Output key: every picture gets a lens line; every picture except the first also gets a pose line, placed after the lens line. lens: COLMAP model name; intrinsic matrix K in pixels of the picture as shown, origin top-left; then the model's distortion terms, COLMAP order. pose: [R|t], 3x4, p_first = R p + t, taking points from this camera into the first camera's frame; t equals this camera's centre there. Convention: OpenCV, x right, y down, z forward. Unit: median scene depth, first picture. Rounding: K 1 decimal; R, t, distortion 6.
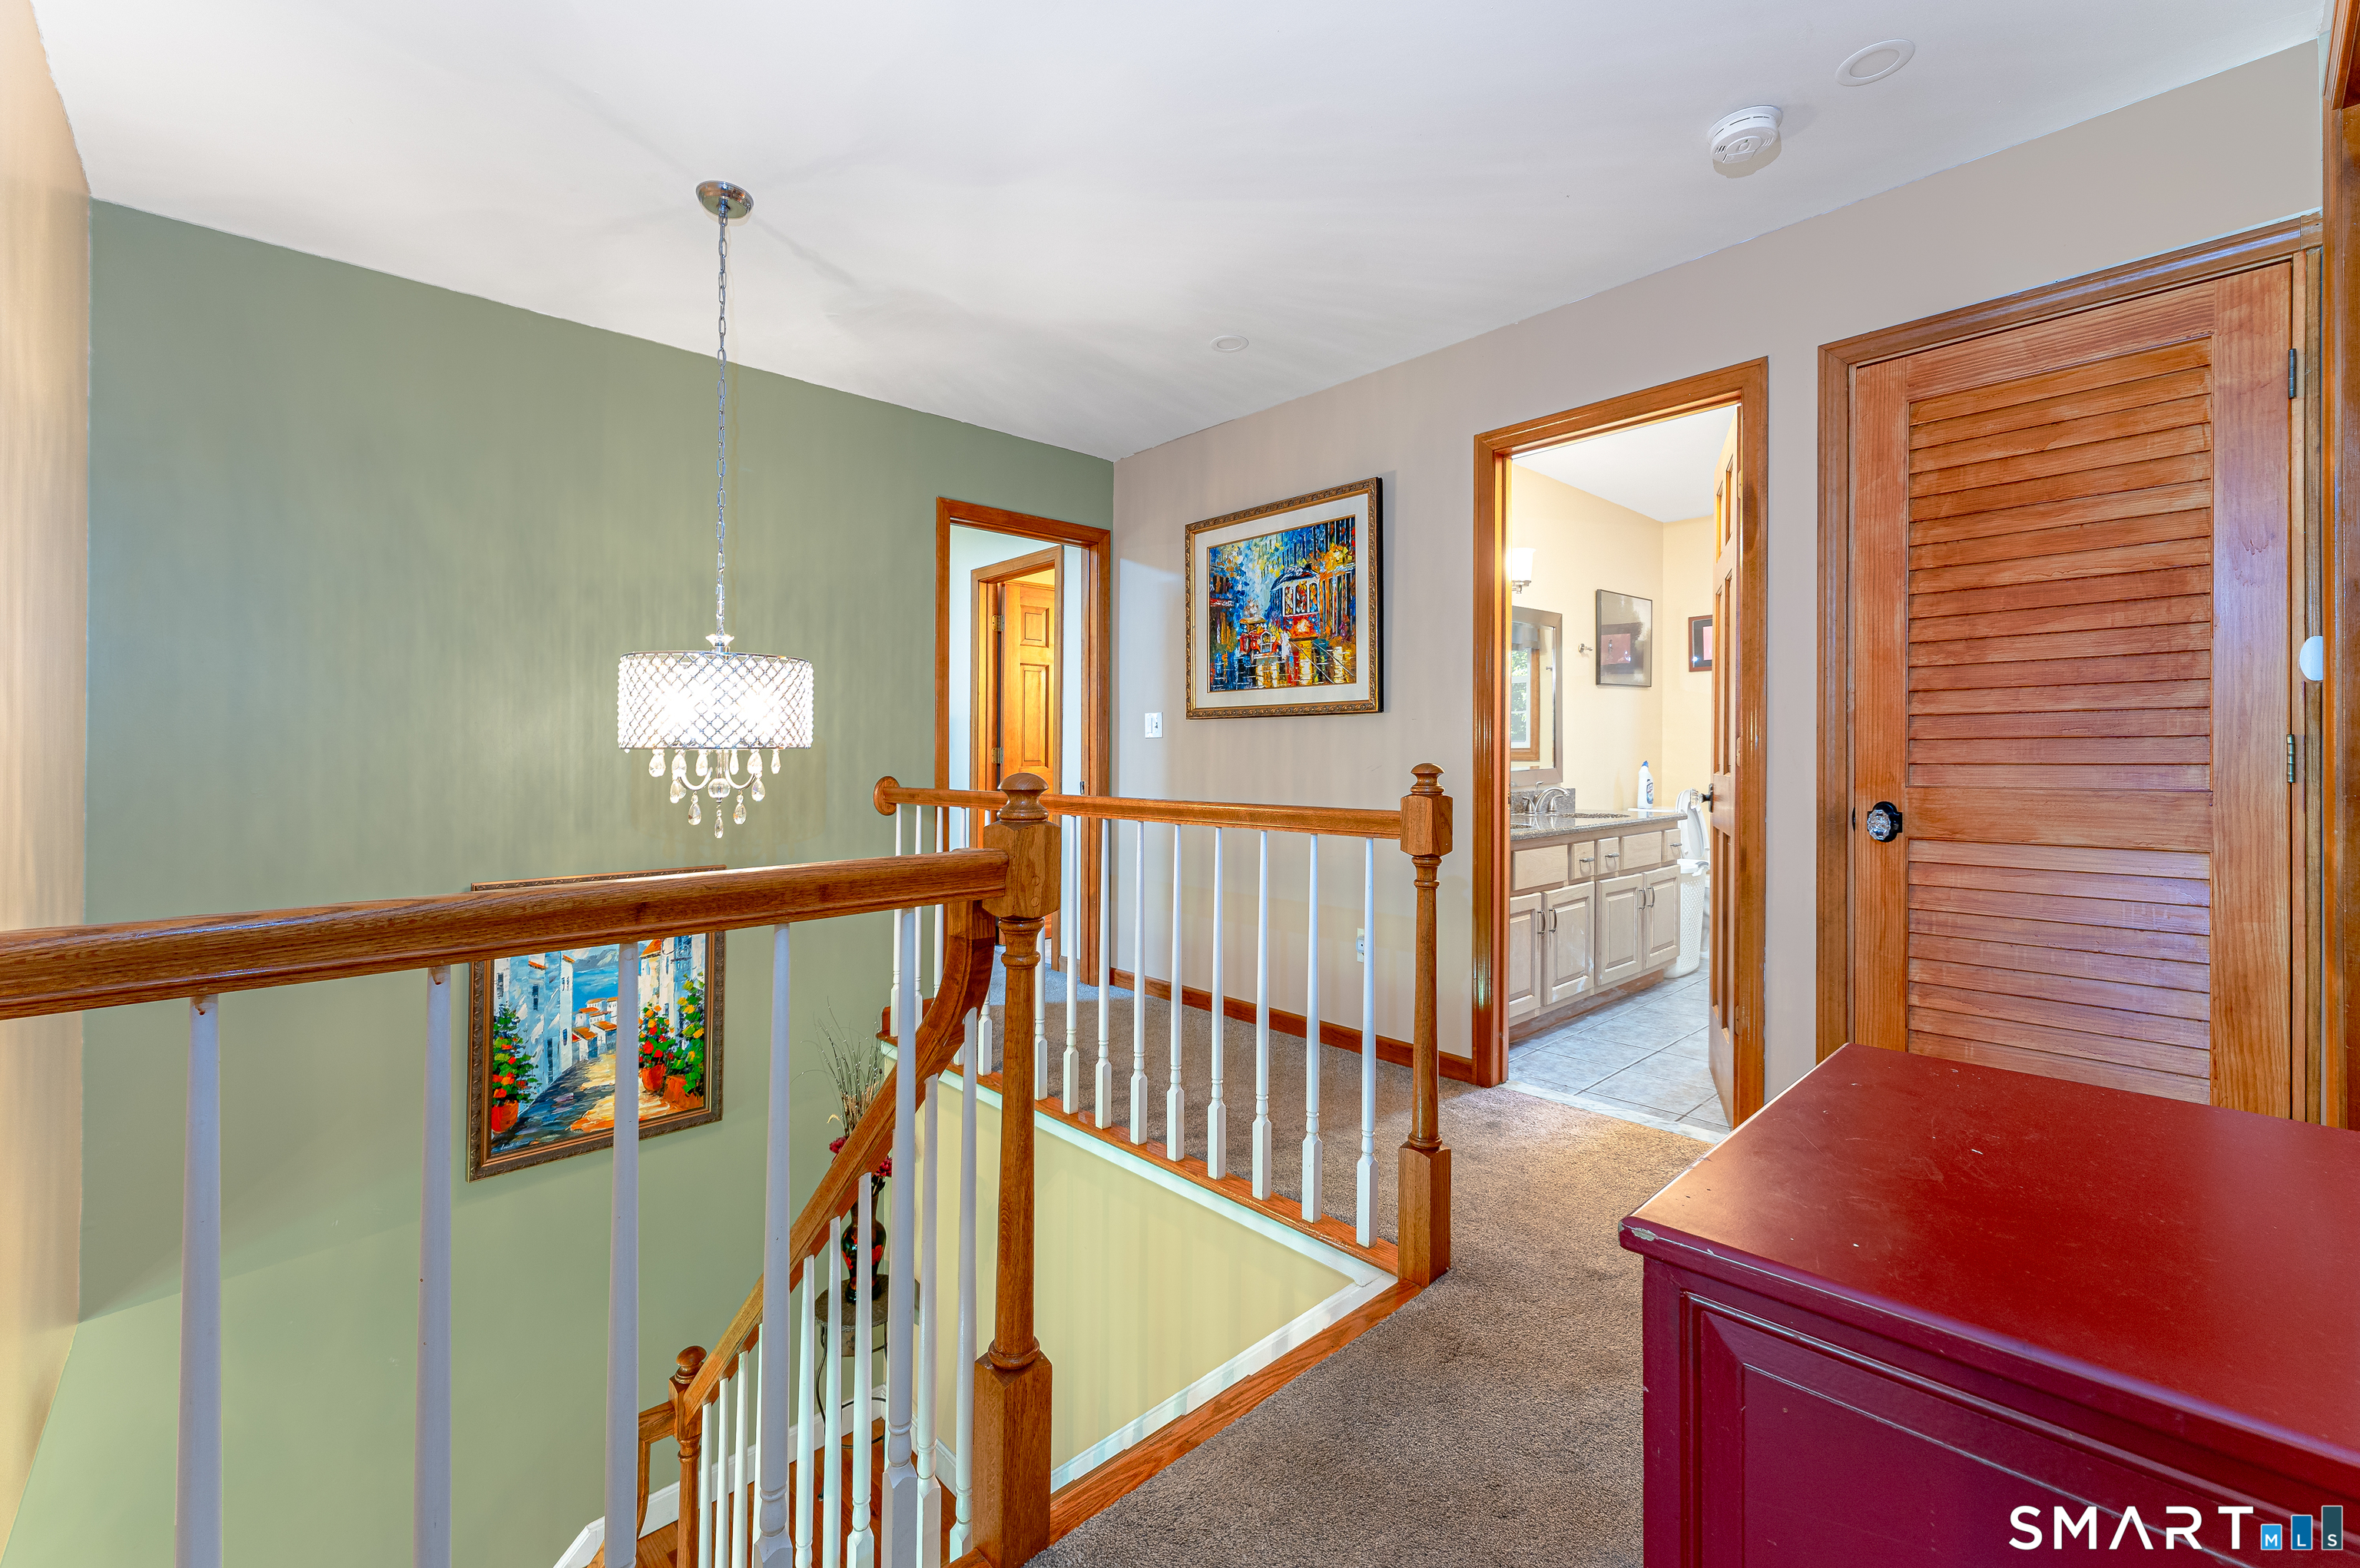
lens RADIAL K [[970.3, 0, 1193.1], [0, 970.3, 768.1], [0, 0, 1]] dist [-0.001869, -0.000945]
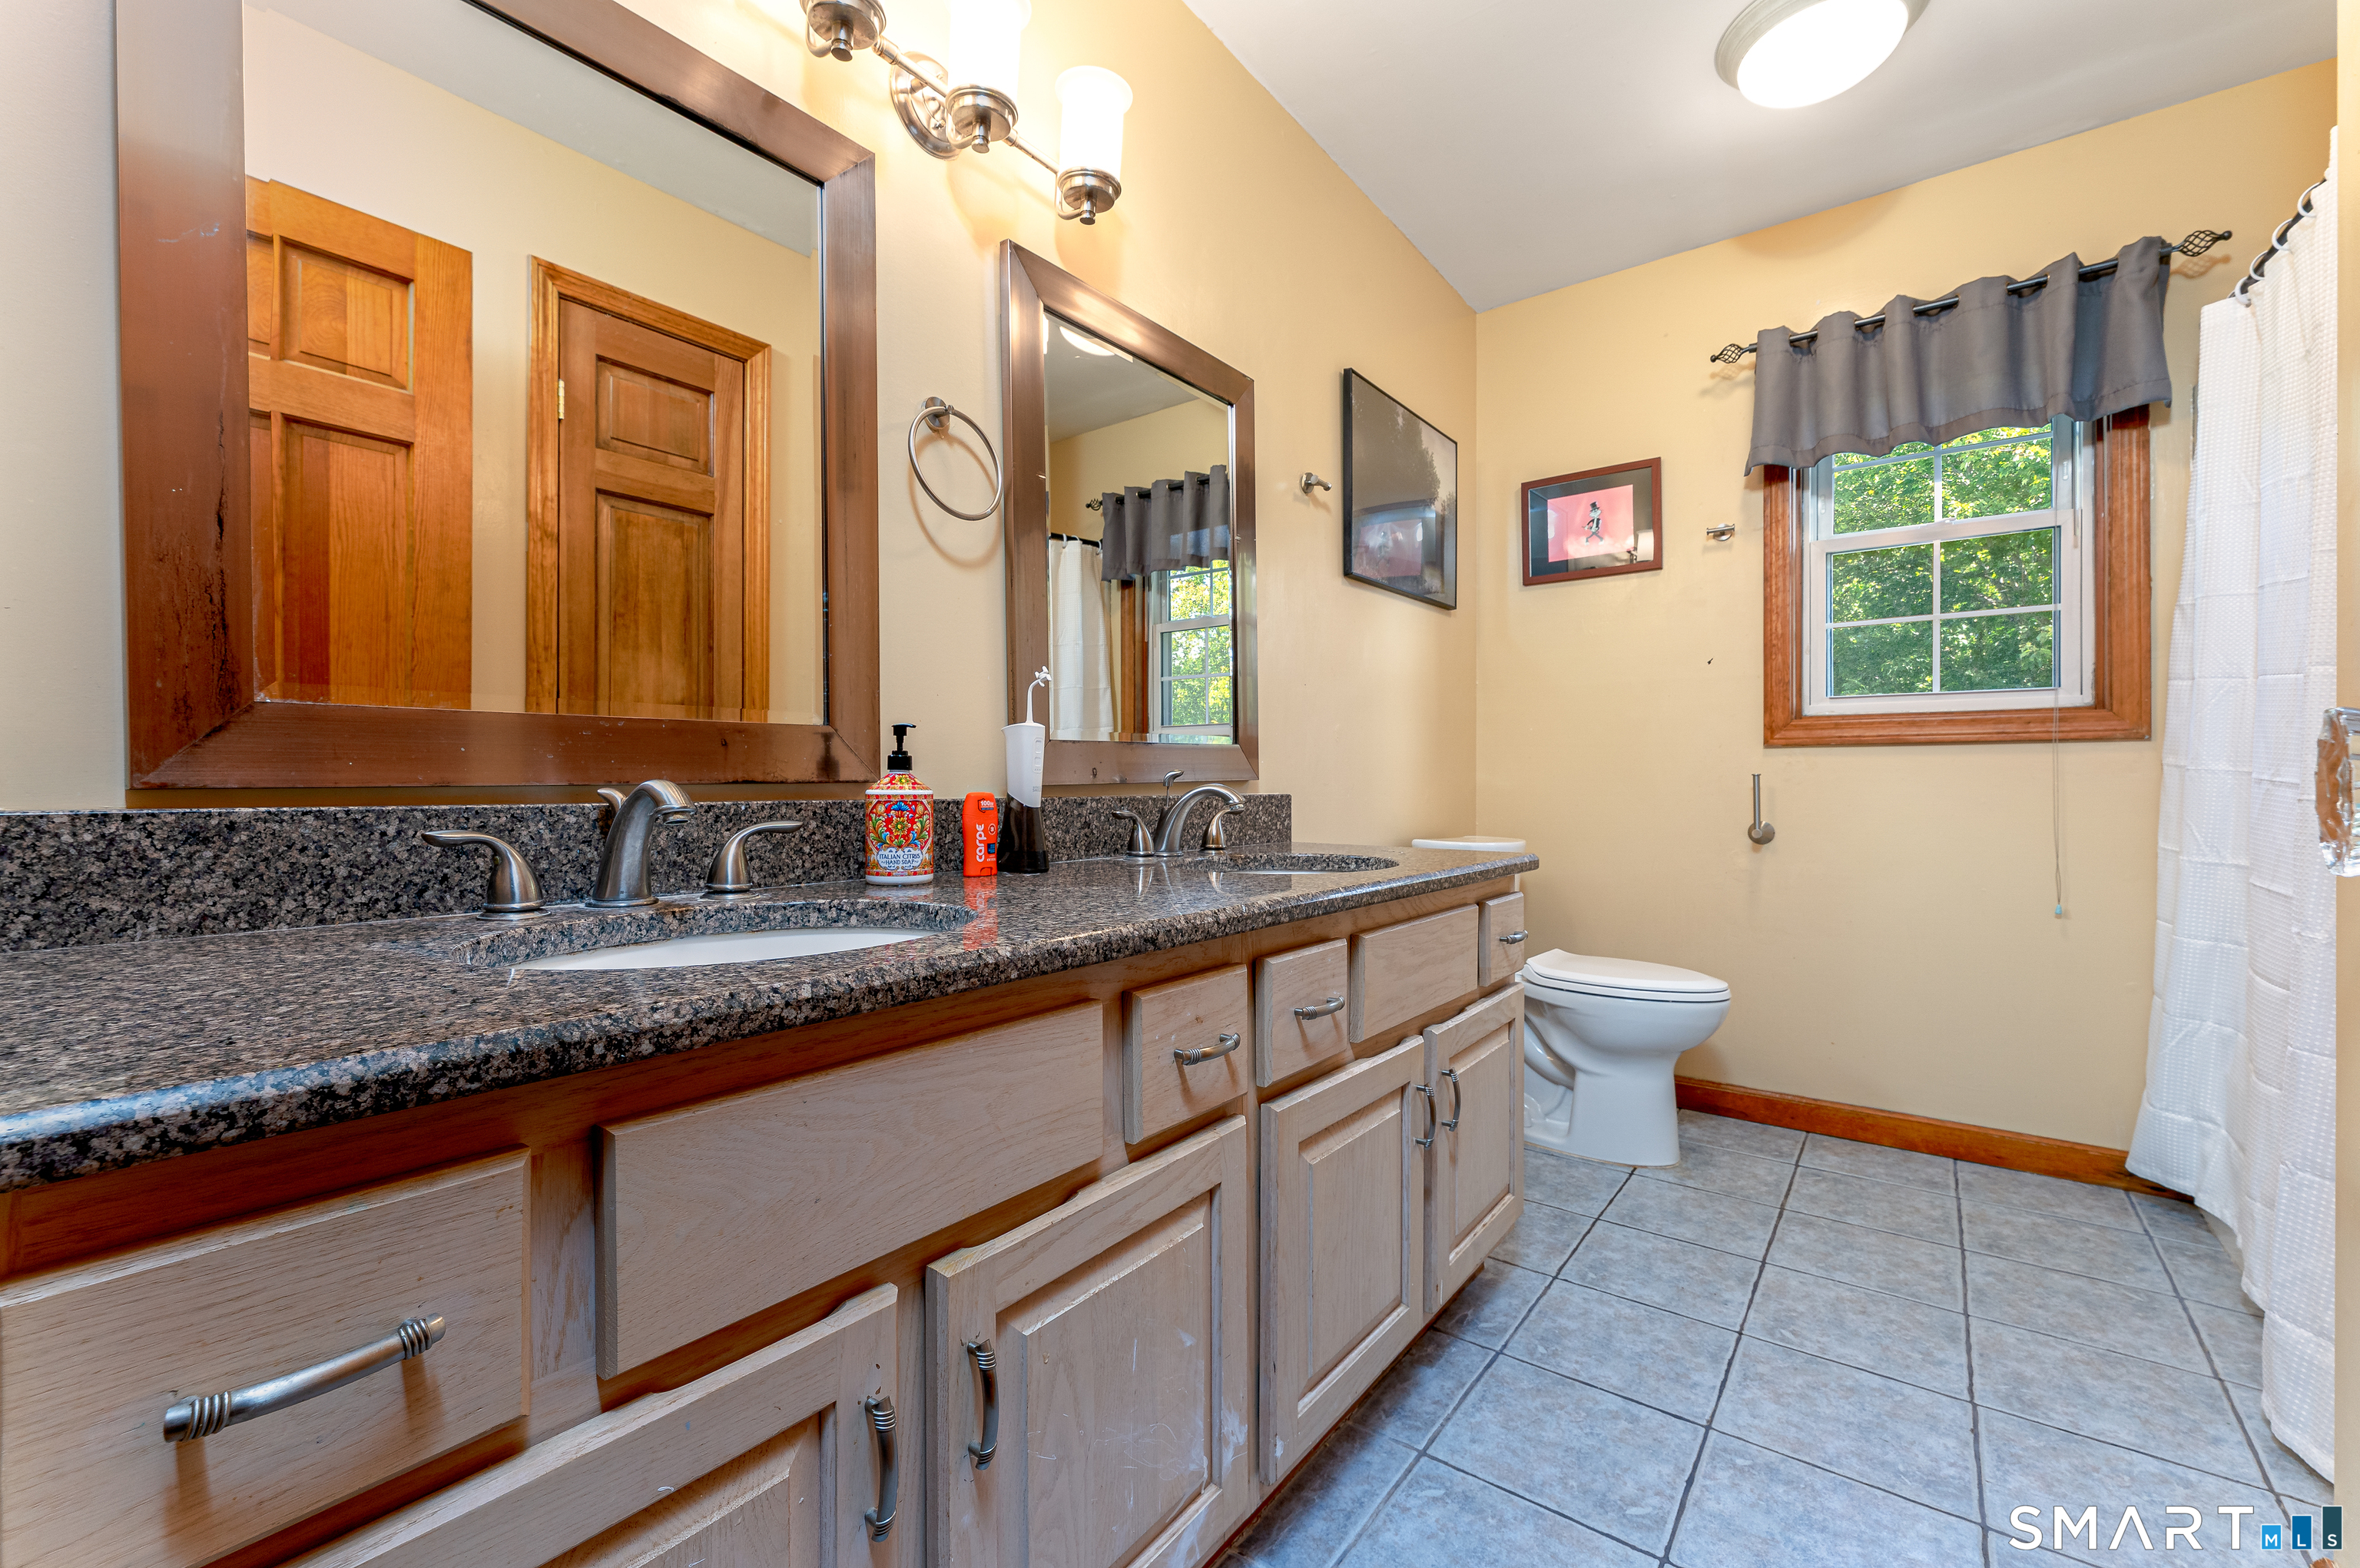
lens RADIAL K [[970.3, 0, 1177.3], [0, 970.3, 795.6], [0, 0, 1]] dist [-0.001869, -0.000945]
pose [[0.987290, 0.002779, 0.158907, 0.284097], [-0.003110, 0.999993, 0.001837, 0.021331], [-0.158901, -0.002308, 0.987292, 0.595992]]
